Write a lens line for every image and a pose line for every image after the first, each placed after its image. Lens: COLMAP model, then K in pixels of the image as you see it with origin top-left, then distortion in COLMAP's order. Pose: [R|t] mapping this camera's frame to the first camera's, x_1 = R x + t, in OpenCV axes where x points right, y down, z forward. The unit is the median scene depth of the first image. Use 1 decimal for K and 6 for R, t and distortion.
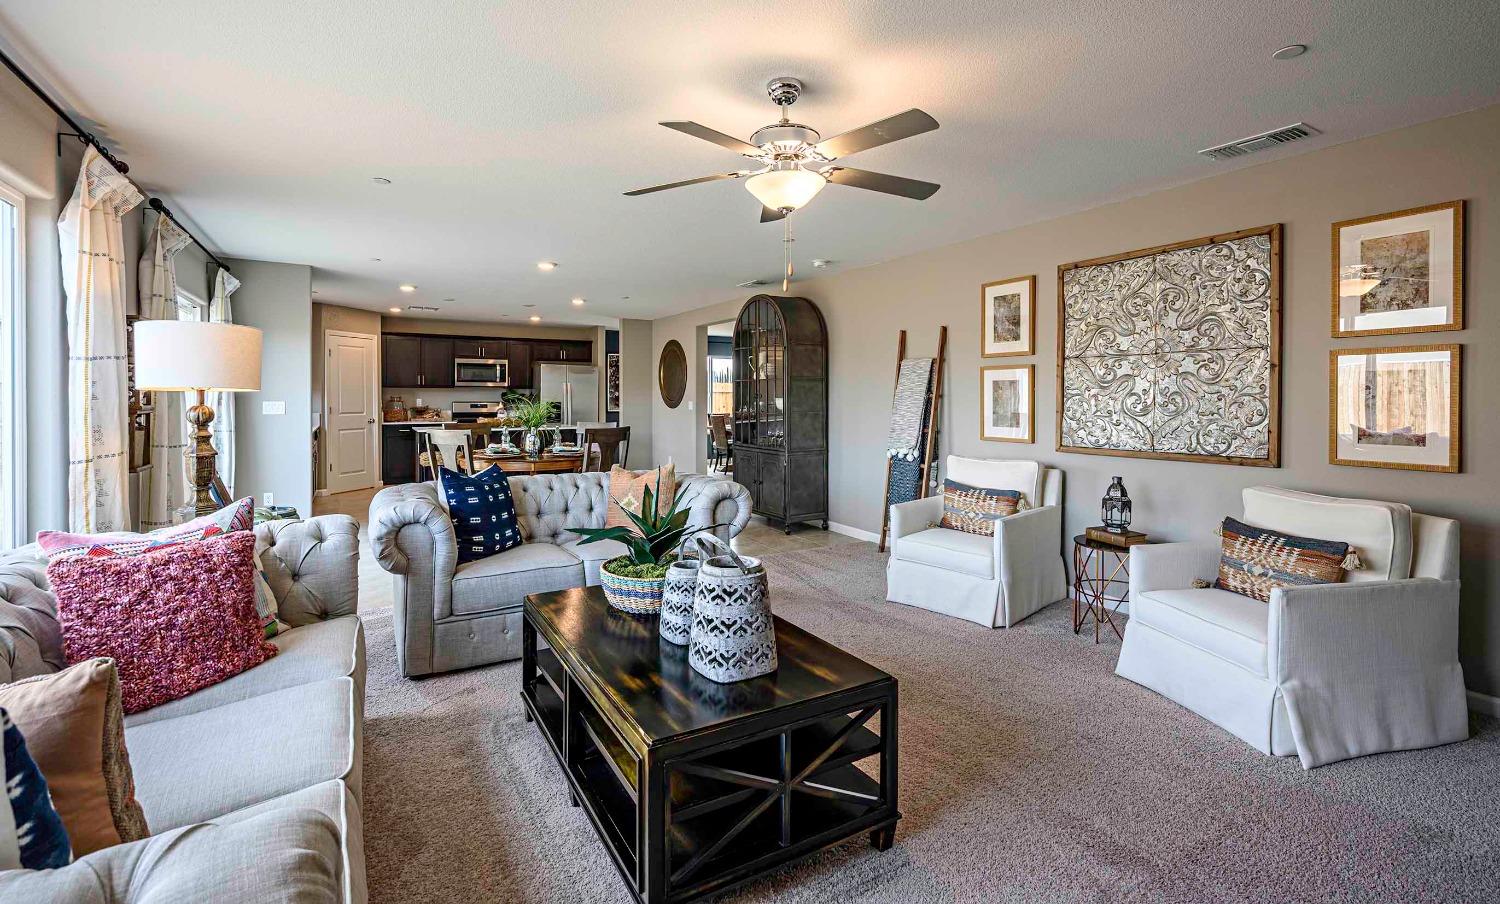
lens RADIAL K [[680.9, 0, 748.7], [0, 680.9, 403.6], [0, 0, 1]] dist [-0.002146, -0.000214]
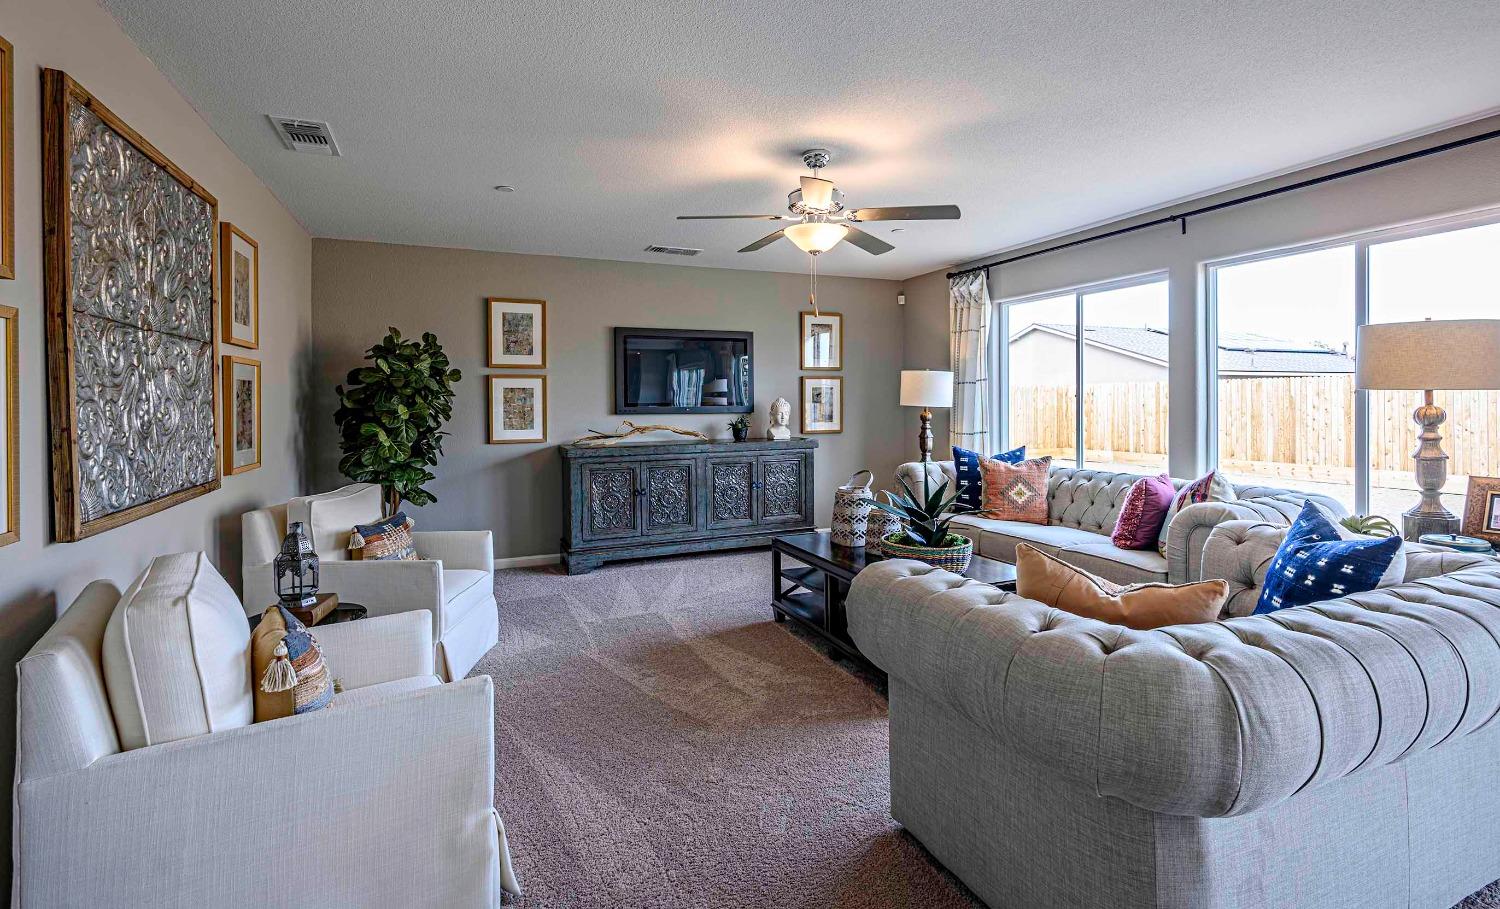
lens RADIAL K [[680.9, 0, 748.7], [0, 680.9, 406.1], [0, 0, 1]] dist [-0.002146, -0.000214]
pose [[-0.992317, 0.005586, 0.123595, 0.018490], [0.007521, 0.999856, 0.015191, -0.013838], [-0.123493, 0.016003, -0.992216, 1.562127]]
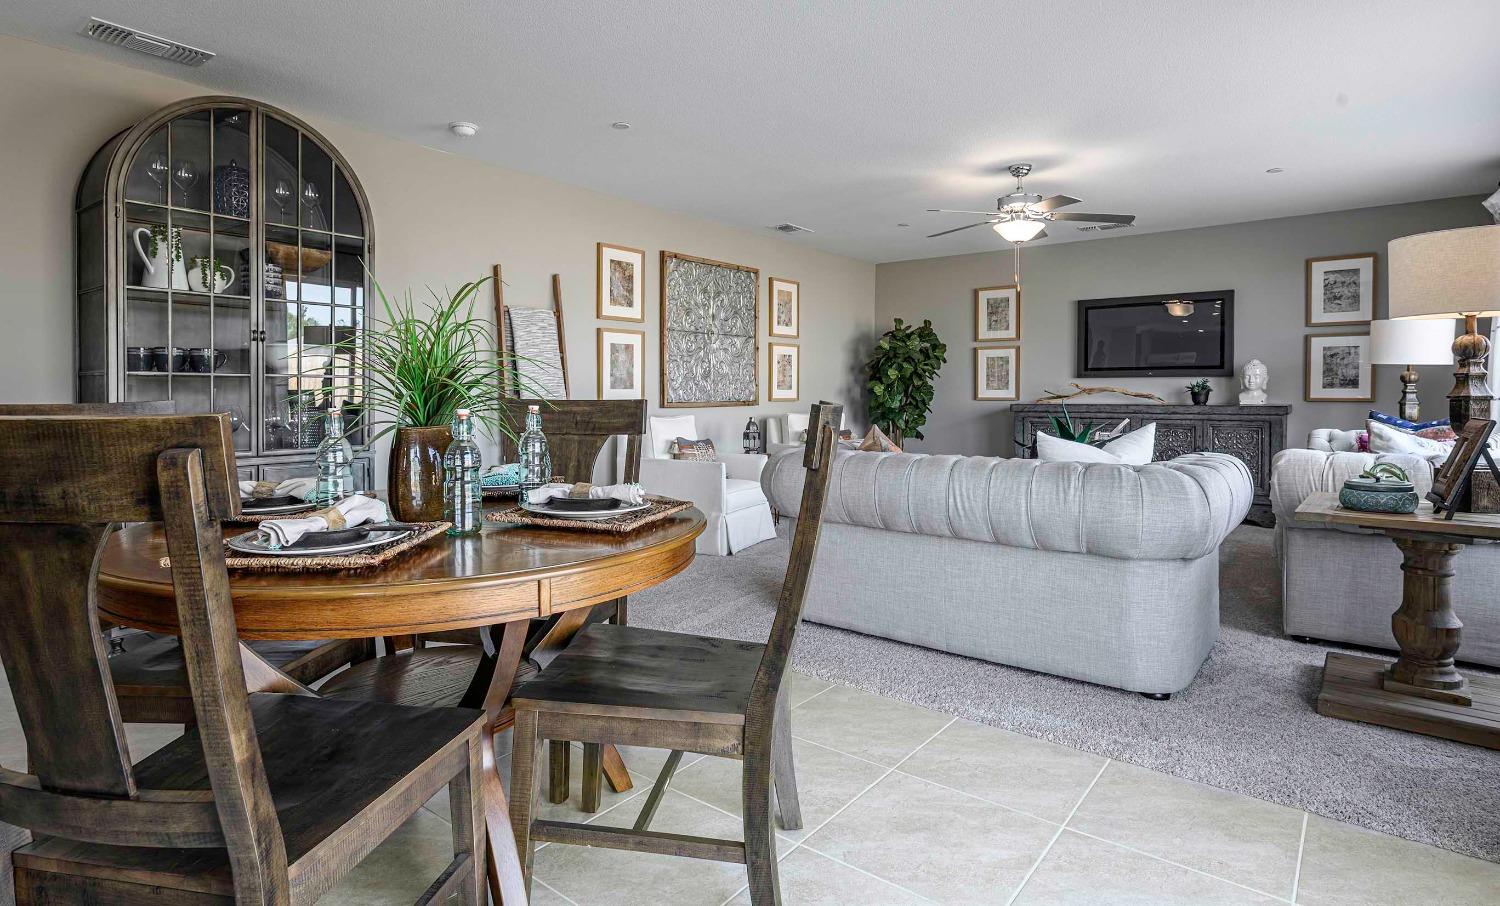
lens RADIAL K [[786.3, 0, 744.0], [0, 786.3, 403.4], [0, 0, 1]] dist [-0.001945, -0.001414]
pose [[-0.366789, -0.015308, 0.930178, -1.015741], [0.007771, 0.999779, 0.019517, 0.043558], [-0.930272, 0.014387, -0.366589, 1.598219]]
